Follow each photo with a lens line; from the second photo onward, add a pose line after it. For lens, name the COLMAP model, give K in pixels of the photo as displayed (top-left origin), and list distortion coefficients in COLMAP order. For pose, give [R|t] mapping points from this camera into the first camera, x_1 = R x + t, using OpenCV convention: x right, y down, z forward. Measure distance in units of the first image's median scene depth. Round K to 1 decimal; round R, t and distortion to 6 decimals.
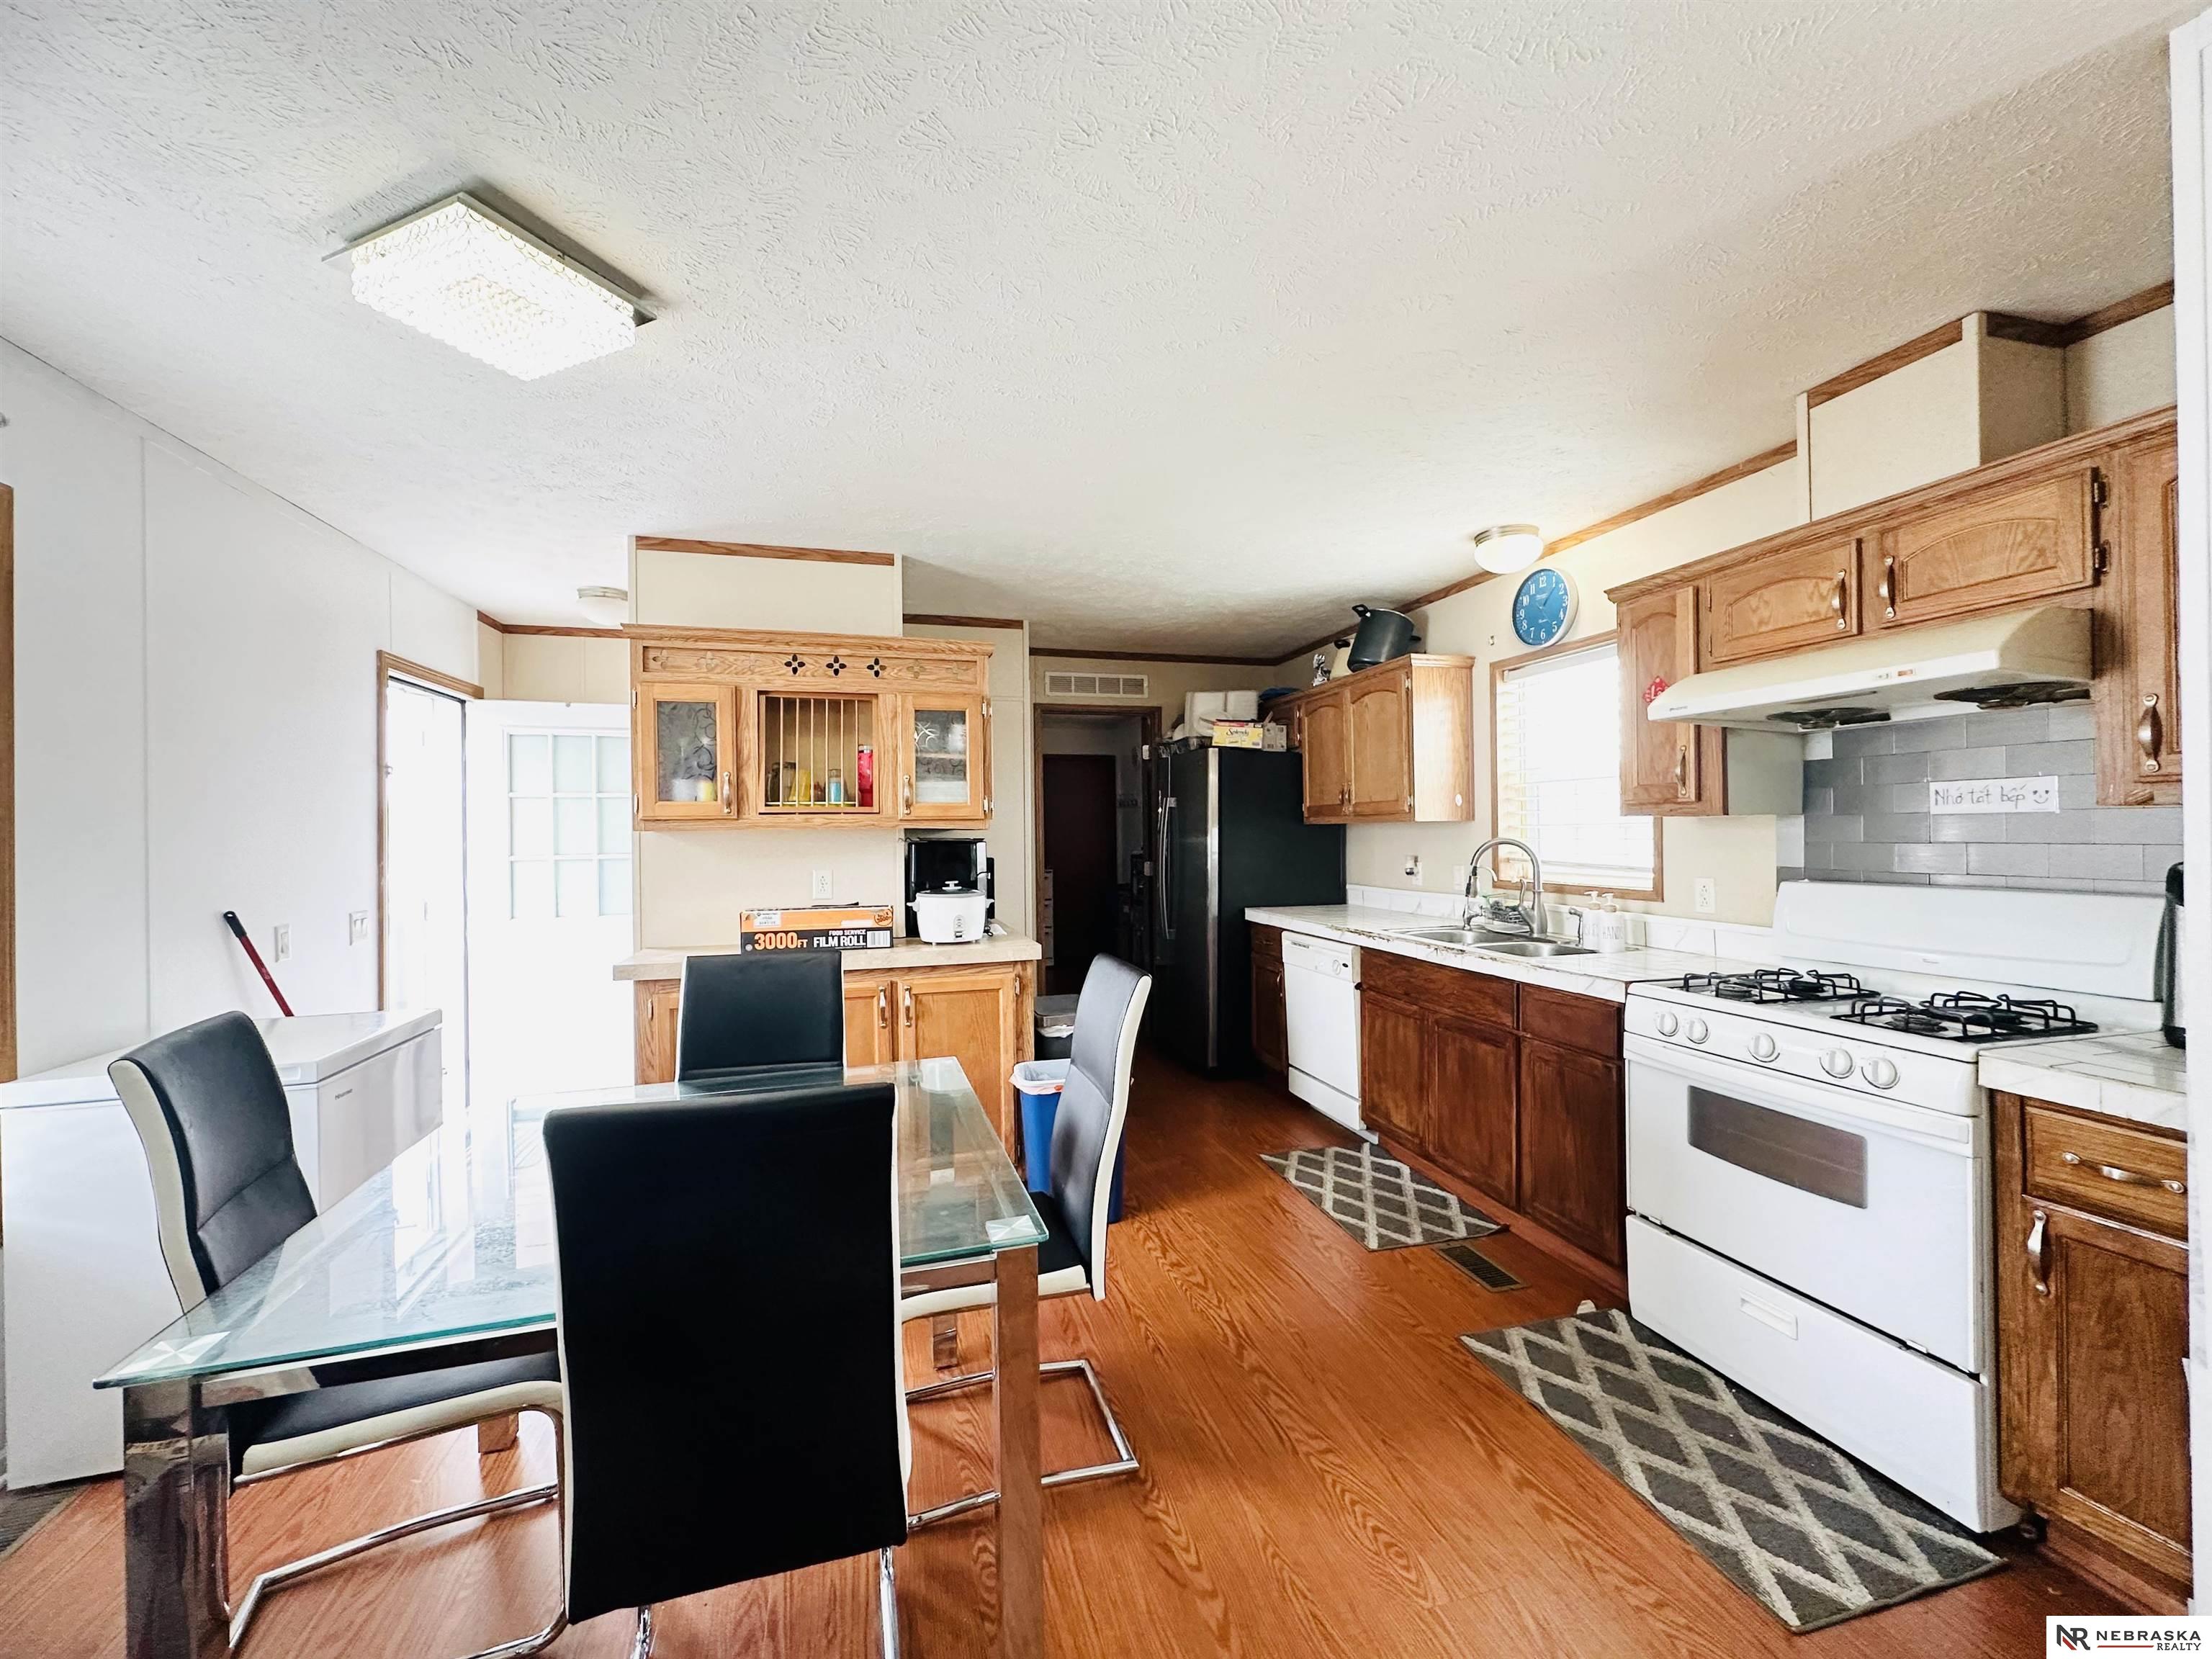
lens RADIAL K [[883.1, 0, 1106.0], [0, 883.1, 830.5], [0, 0, 1]] dist [-0.000243, 0.000366]
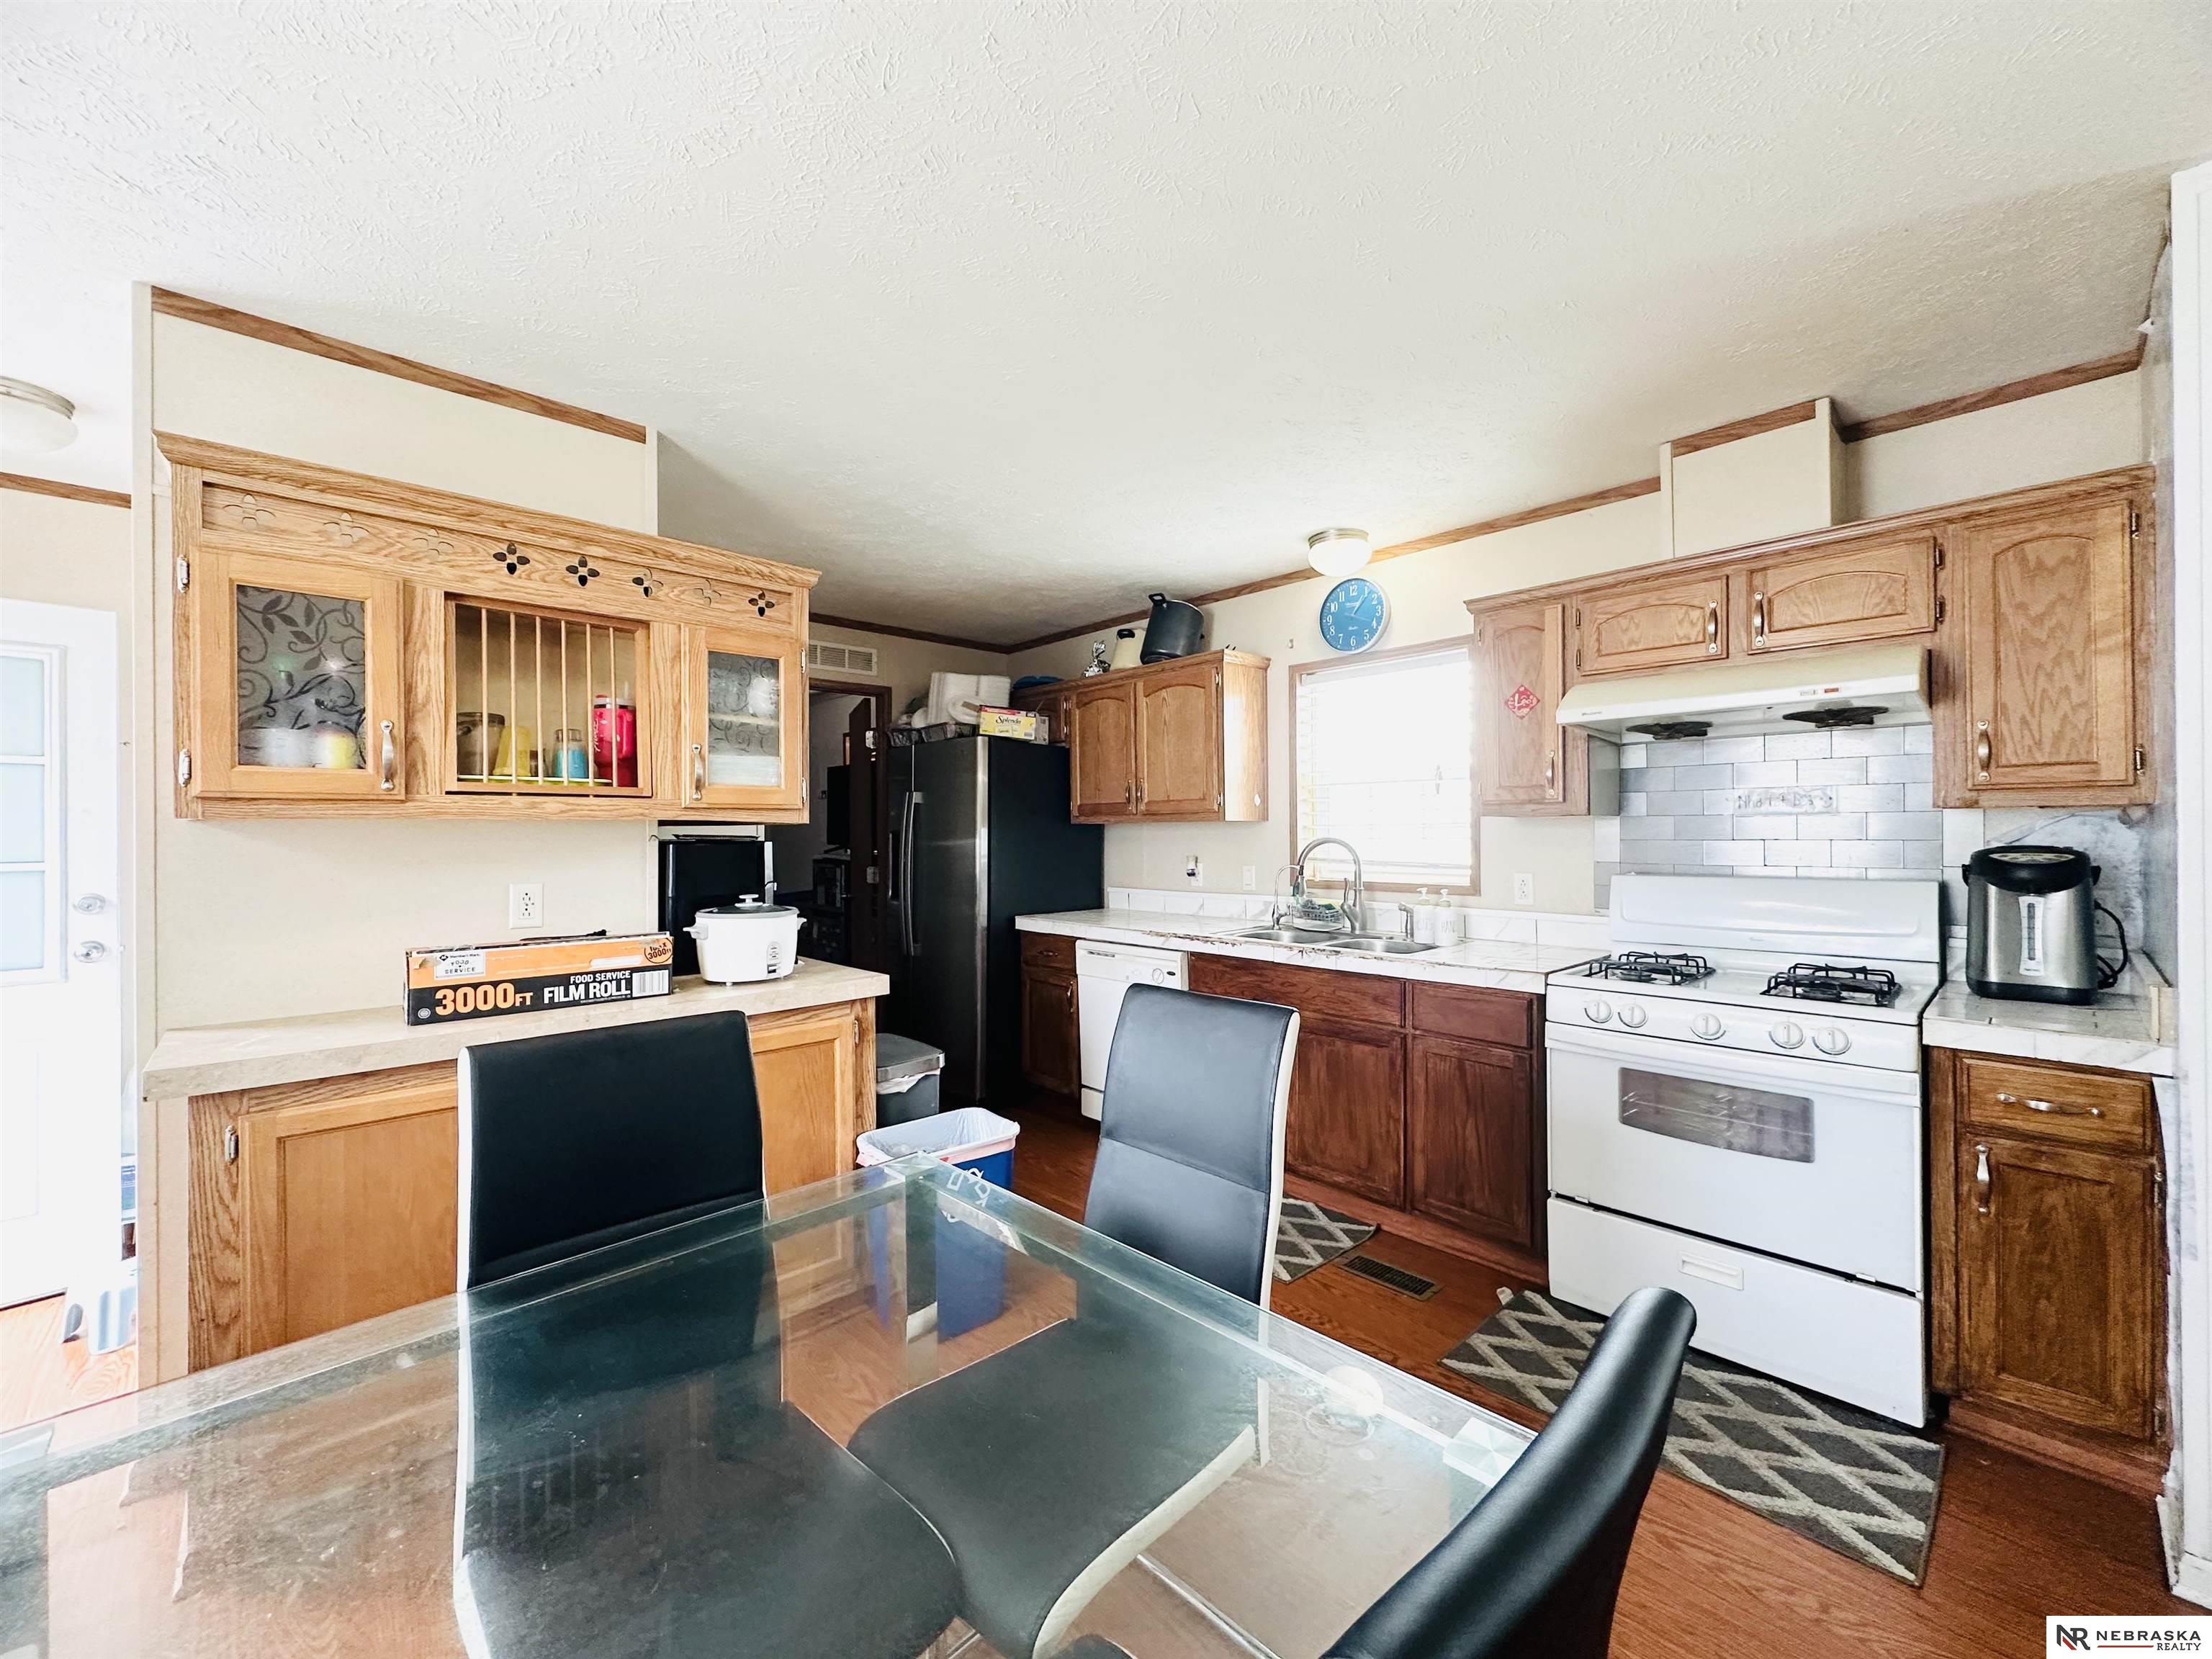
lens RADIAL K [[883.1, 0, 1109.3], [0, 883.1, 828.7], [0, 0, 1]] dist [-0.000243, 0.000366]
pose [[0.884842, 0.007616, 0.465829, -0.353369], [-0.004027, 0.999954, -0.008701, 0.012147], [-0.465874, 0.005823, 0.884832, 0.319751]]
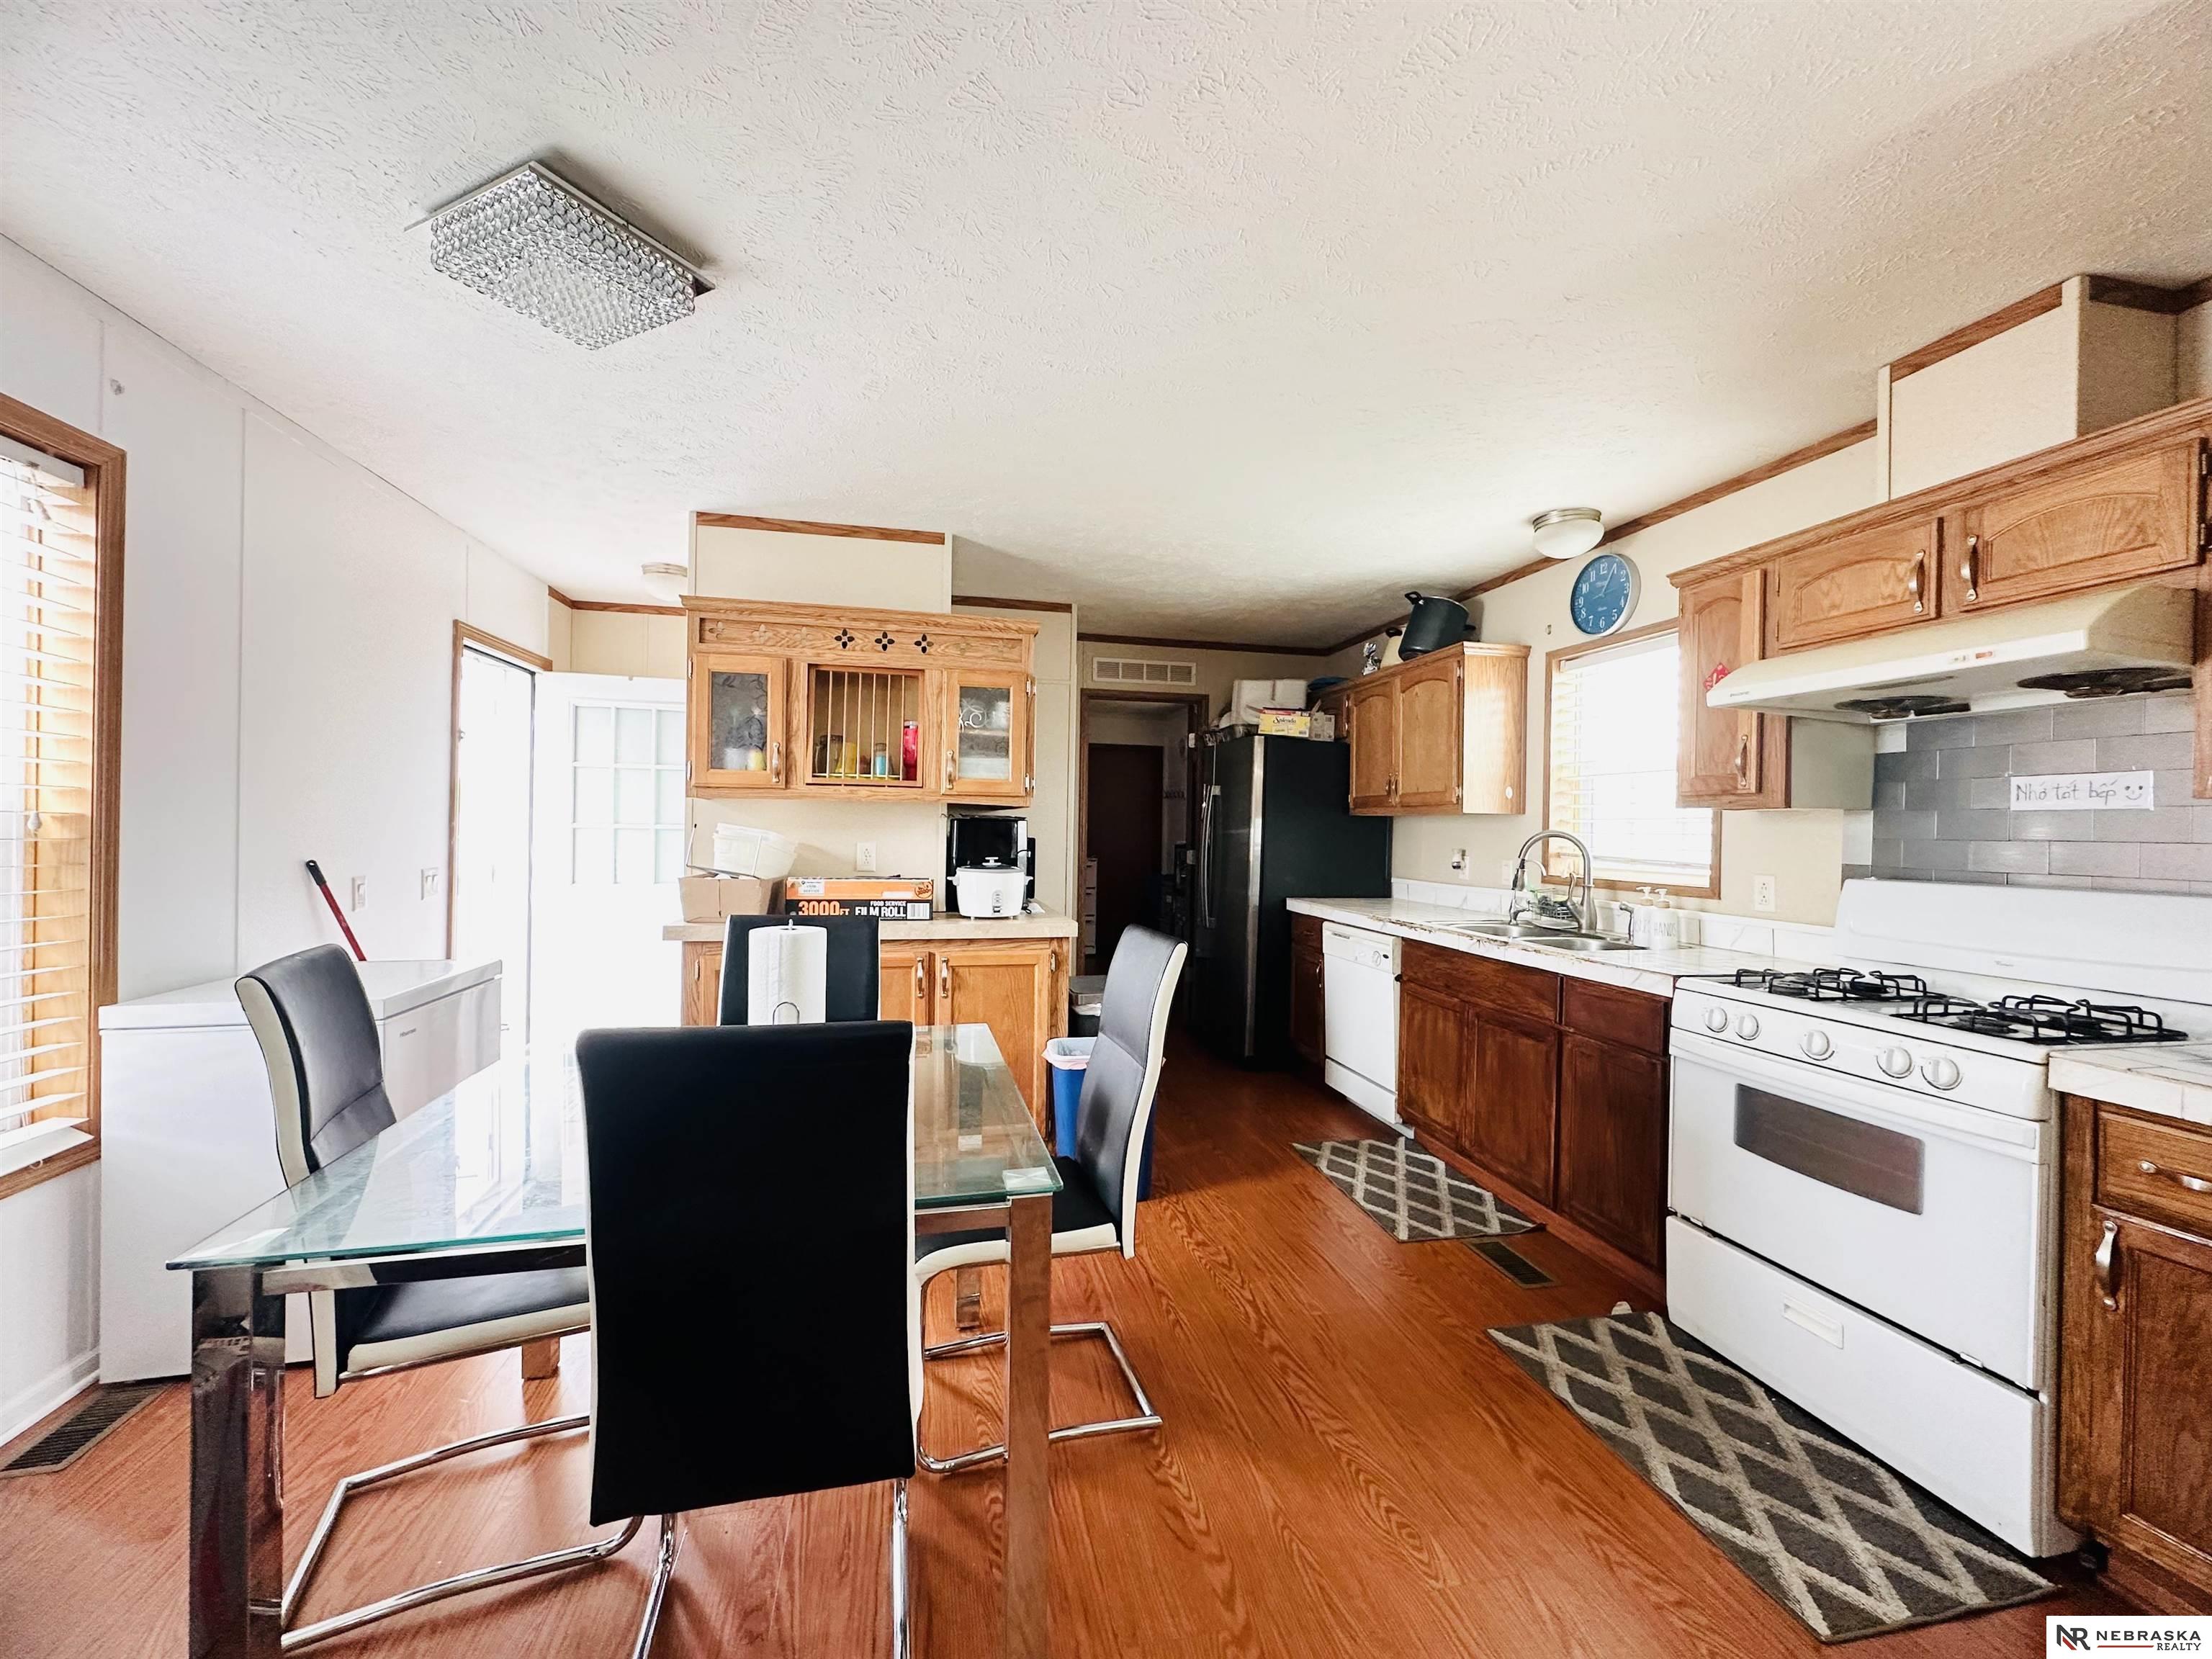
lens RADIAL K [[883.1, 0, 1105.4], [0, 883.1, 830.6], [0, 0, 1]] dist [-0.000243, 0.000366]
pose [[0.998008, 0.029155, -0.055947, 0.015280], [-0.028881, 0.999567, 0.005690, 0.024695], [0.056088, -0.004063, 0.998418, -0.002203]]
